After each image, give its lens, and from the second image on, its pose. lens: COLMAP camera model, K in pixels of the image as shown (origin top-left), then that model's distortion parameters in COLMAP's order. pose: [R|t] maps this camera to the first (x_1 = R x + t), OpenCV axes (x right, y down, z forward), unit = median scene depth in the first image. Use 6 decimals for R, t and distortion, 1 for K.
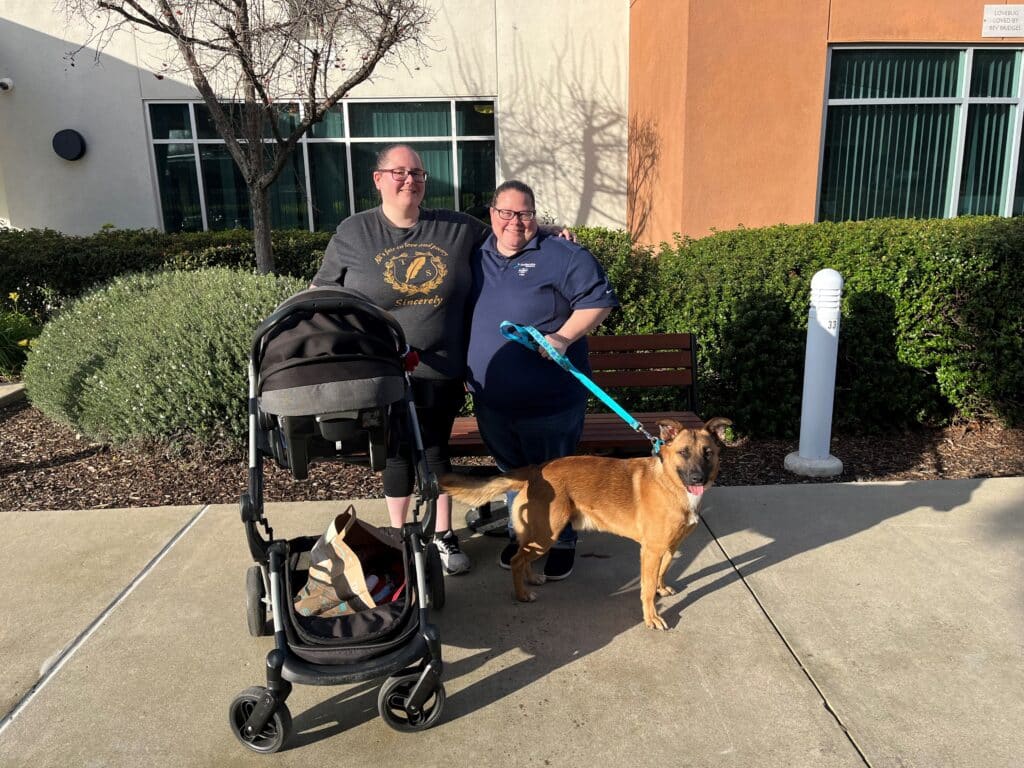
lens RADIAL K [[788.0, 0, 515.5], [0, 788.0, 391.1], [0, 0, 1]] dist [0.049568, -0.044982]
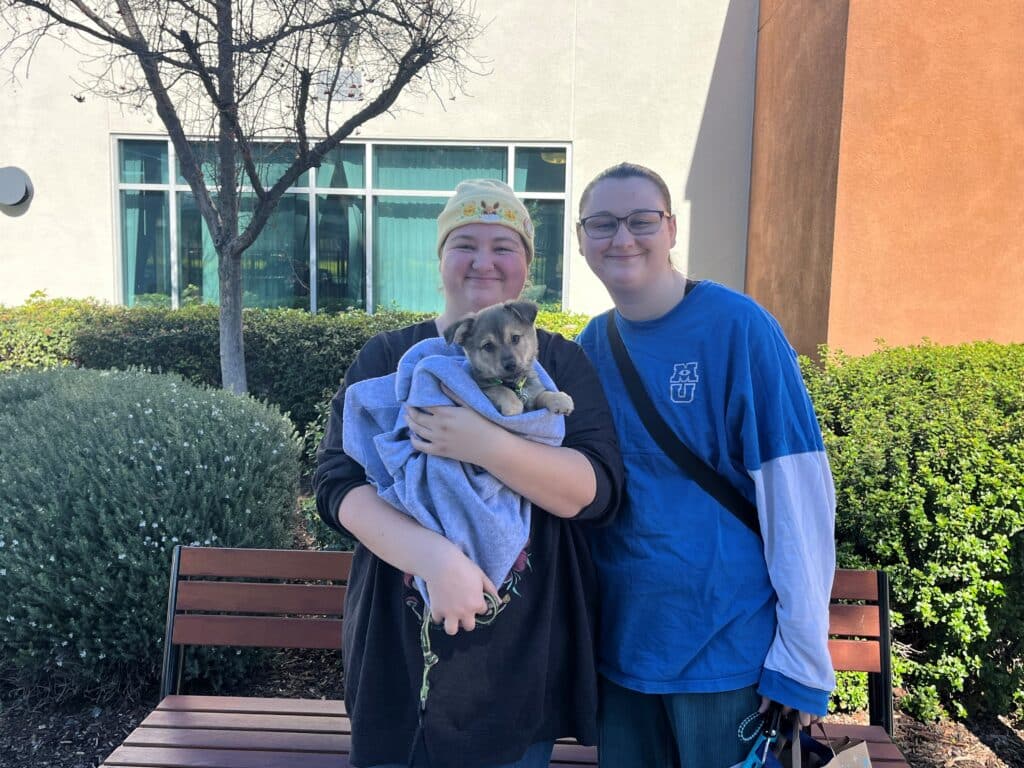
lens RADIAL K [[978.4, 0, 511.9], [0, 978.4, 383.6], [0, 0, 1]] dist [0.037686, 0.000000]
pose [[0.995235, 0.049905, -0.083767, 0.013829], [-0.059336, 0.991689, -0.114162, -0.057125], [0.077374, 0.118588, 0.989924, 0.165508]]
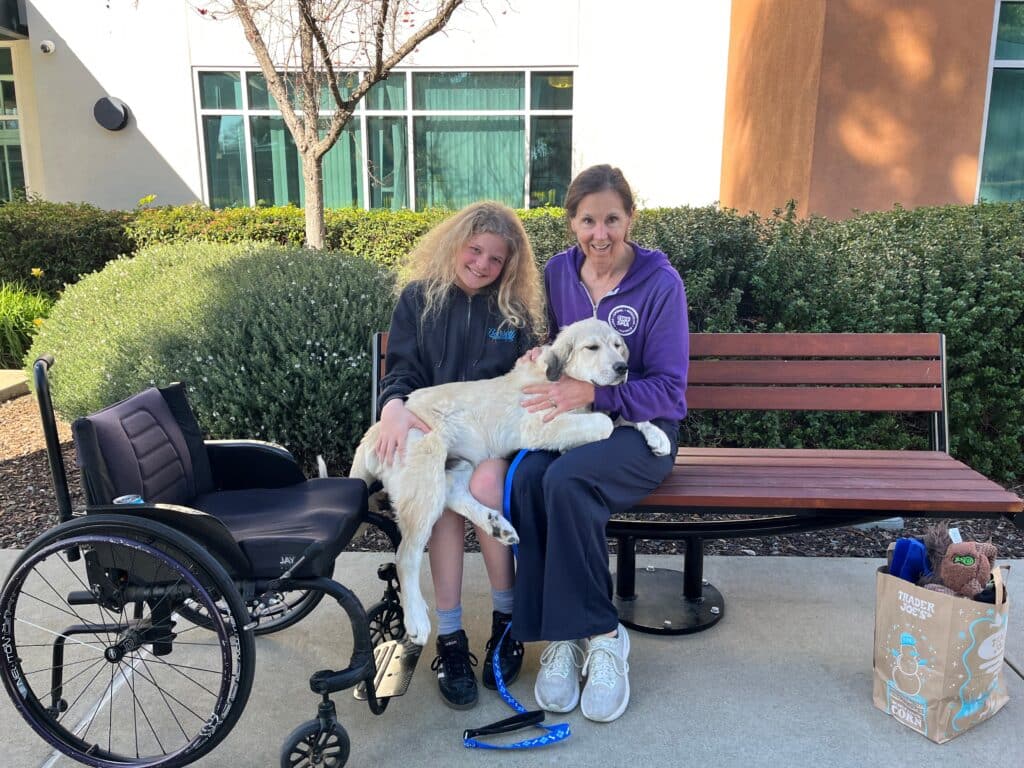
lens RADIAL K [[788.0, 0, 503.1], [0, 788.0, 373.6], [0, 0, 1]] dist [0.049568, -0.044982]
pose [[0.997423, 0.033363, -0.063519, -0.055257], [-0.034736, 0.999184, -0.020633, -0.006697], [0.062779, 0.022786, 0.997767, 0.161264]]
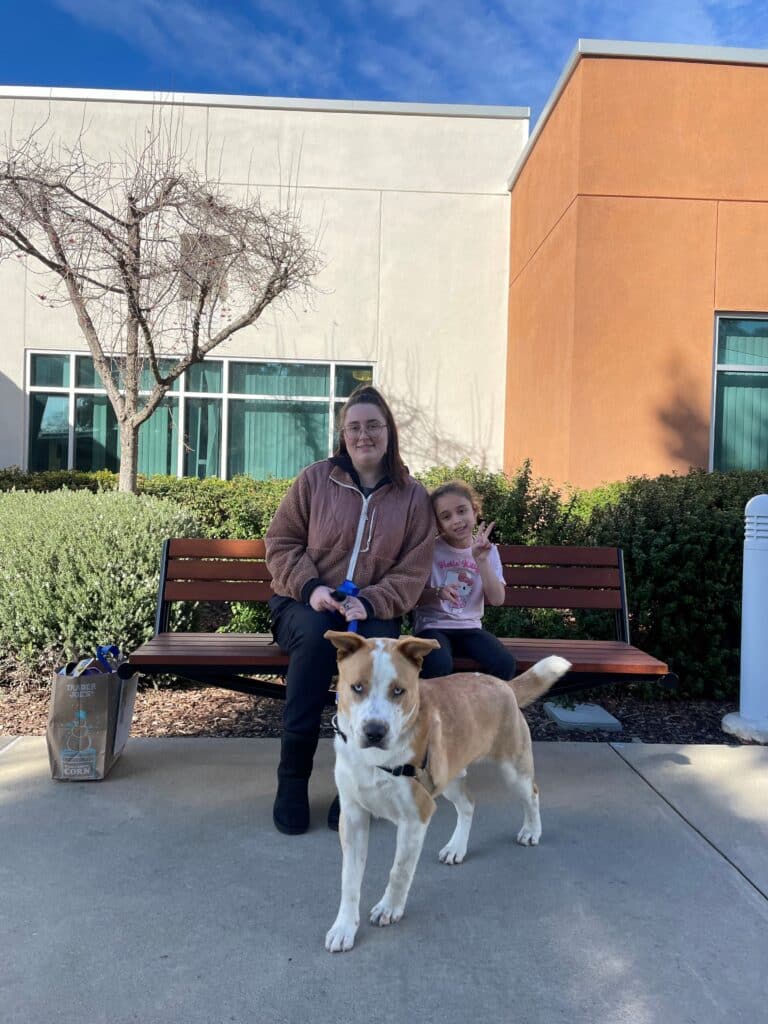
lens RADIAL K [[788.0, 0, 376.2], [0, 788.0, 498.0], [0, 0, 1]] dist [0.049568, -0.044982]
pose [[0.998959, 0.045584, -0.001455, -0.020700], [-0.044677, 0.971690, -0.231997, 0.044258], [-0.009162, 0.231821, 0.972715, 0.087359]]
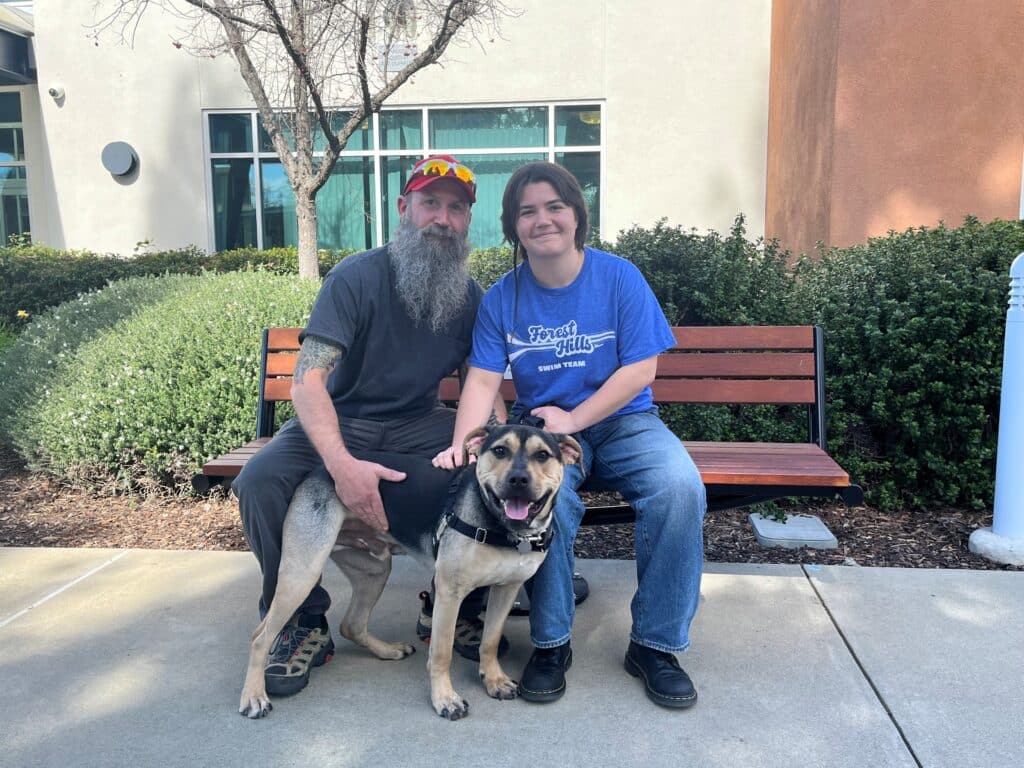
lens RADIAL K [[912.1, 0, 516.6], [0, 912.1, 385.6], [0, 0, 1]] dist [0.030485, 0.017630]
pose [[0.989170, 0.030300, -0.143609, 0.045627], [-0.044808, 0.994089, -0.098892, 0.034007], [0.139764, 0.104256, 0.984681, 0.112063]]
